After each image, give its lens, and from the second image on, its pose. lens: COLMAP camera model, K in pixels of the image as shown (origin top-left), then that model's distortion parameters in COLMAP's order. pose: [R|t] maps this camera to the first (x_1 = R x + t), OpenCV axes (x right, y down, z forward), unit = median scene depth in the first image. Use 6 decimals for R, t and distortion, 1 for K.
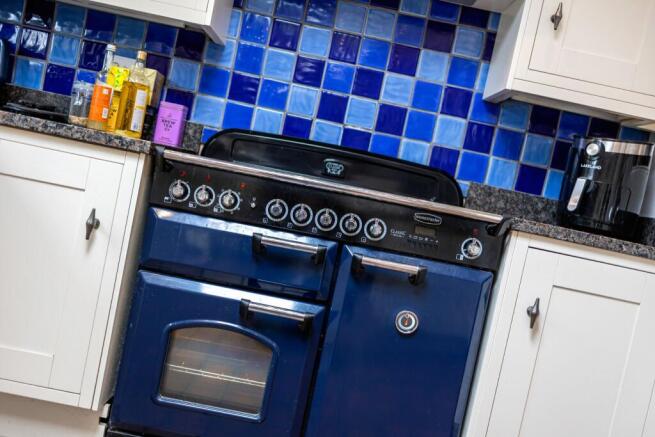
lens RADIAL K [[665.6, 0, 327.5], [0, 665.6, 218.5], [0, 0, 1]] dist [-0.000176, -0.001333]
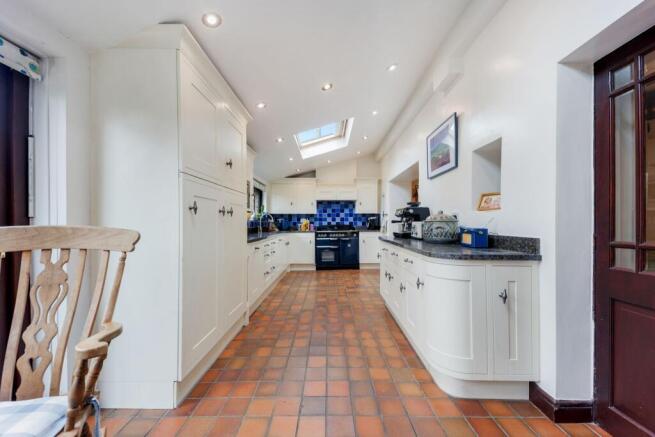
lens RADIAL K [[268.3, 0, 327.5], [0, 268.3, 218.5], [0, 0, 1]] dist [-0.000244, -0.000189]
pose [[0.977663, -0.209547, 0.016290, -0.099825], [0.210177, 0.975102, -0.070718, 0.006723], [-0.001065, 0.072562, 0.997363, -1.814965]]
